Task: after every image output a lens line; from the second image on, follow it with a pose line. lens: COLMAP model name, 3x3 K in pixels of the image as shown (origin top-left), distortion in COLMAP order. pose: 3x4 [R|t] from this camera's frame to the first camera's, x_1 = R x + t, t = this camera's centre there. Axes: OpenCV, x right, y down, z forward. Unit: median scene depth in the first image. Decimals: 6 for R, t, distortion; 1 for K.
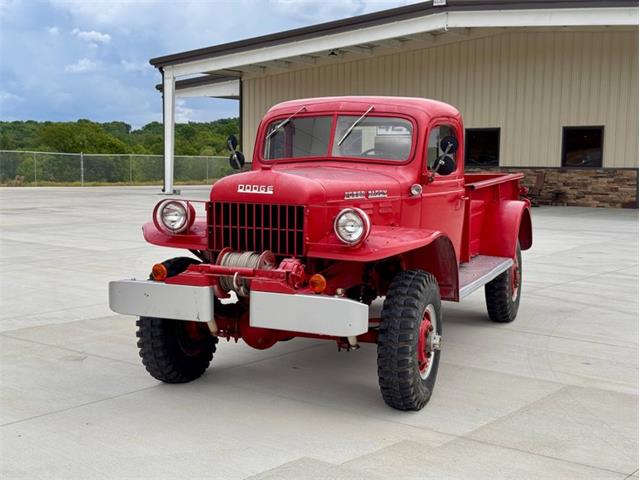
lens RADIAL K [[891.1, 0, 317.4], [0, 891.1, 242.2], [0, 0, 1]] dist [0.146965, -0.093584]
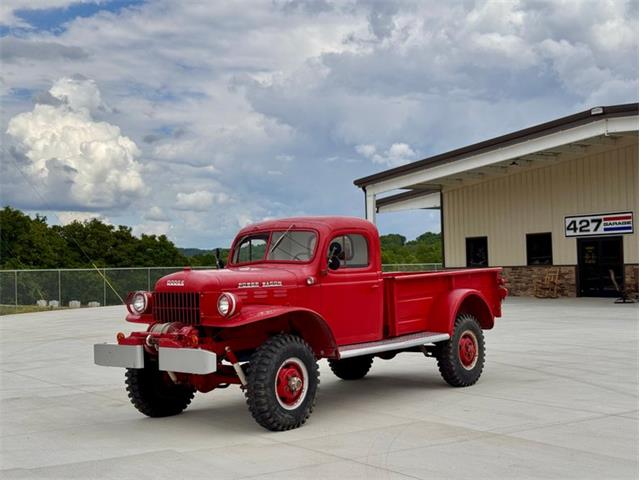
lens RADIAL K [[891.1, 0, 317.4], [0, 891.1, 242.2], [0, 0, 1]] dist [0.146965, -0.093584]
pose [[0.954681, -0.046904, -0.293911, 0.567365], [0.011026, 0.992400, -0.122559, 0.057722], [0.297426, 0.113764, 0.947943, -0.374137]]
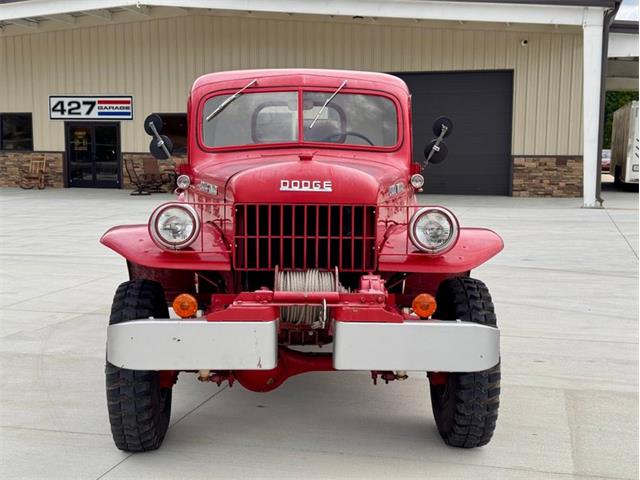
lens RADIAL K [[891.1, 0, 317.4], [0, 891.1, 242.2], [0, 0, 1]] dist [0.146965, -0.093584]
pose [[0.910606, -0.051930, 0.410000, -0.335746], [0.045845, 0.998644, 0.024666, -0.026963], [-0.410725, -0.003665, 0.911752, 0.277896]]
